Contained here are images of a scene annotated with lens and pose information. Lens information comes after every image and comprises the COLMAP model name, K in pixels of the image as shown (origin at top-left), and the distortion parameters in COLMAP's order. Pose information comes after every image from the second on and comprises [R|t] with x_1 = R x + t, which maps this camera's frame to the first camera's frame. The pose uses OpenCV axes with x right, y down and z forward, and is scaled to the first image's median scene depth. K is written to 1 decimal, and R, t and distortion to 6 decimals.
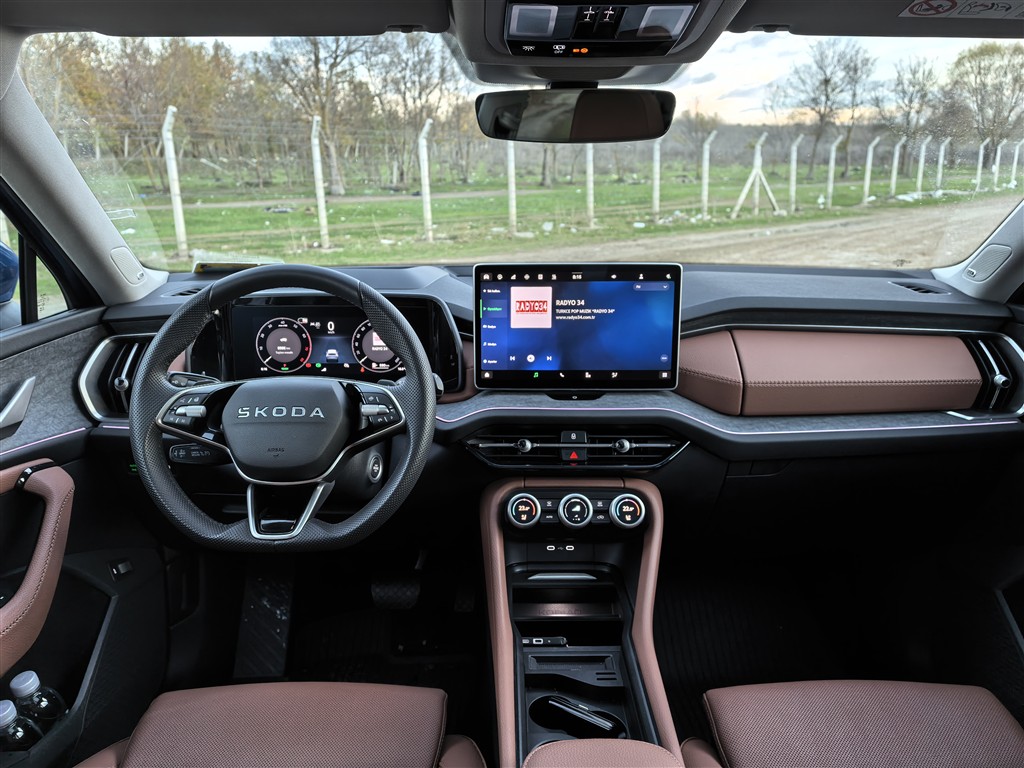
lens RADIAL K [[845.7, 0, 512.0], [0, 845.7, 365.6], [0, 0, 1]] dist [0.016000, -0.006957]
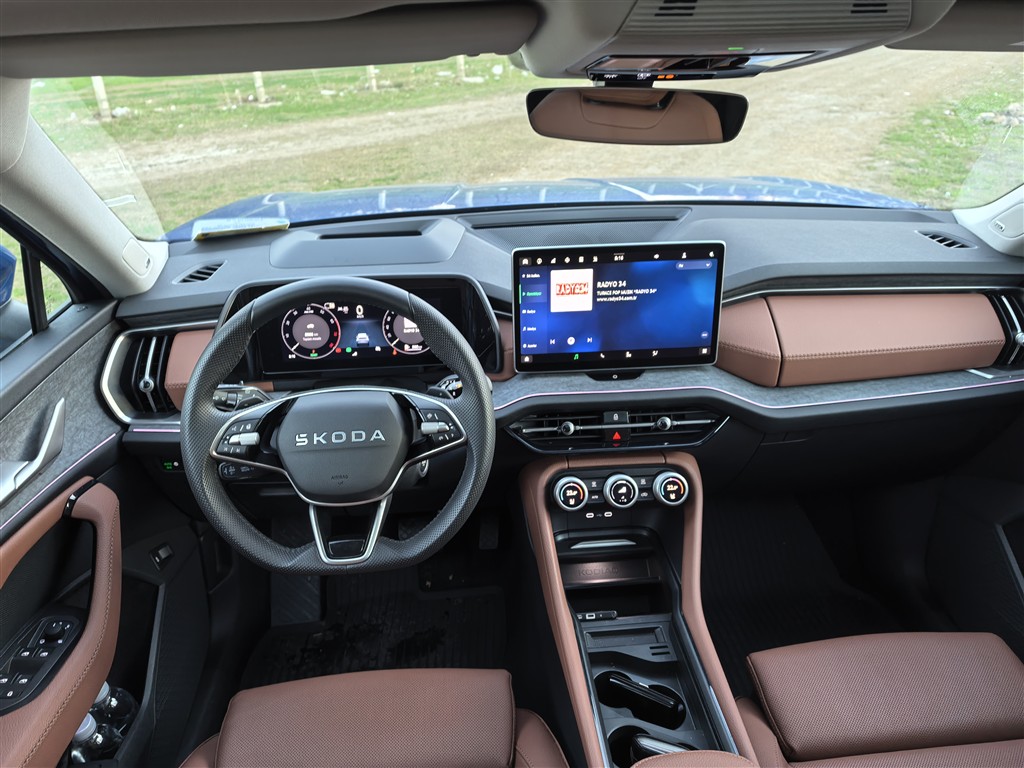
lens RADIAL K [[845.7, 0, 512.0], [0, 845.7, 365.6], [0, 0, 1]] dist [0.016000, -0.006957]
pose [[0.996162, -0.046727, 0.074019, -0.120966], [0.029923, 0.976439, 0.213709, -0.193161], [-0.082261, -0.210674, 0.974089, 0.040926]]
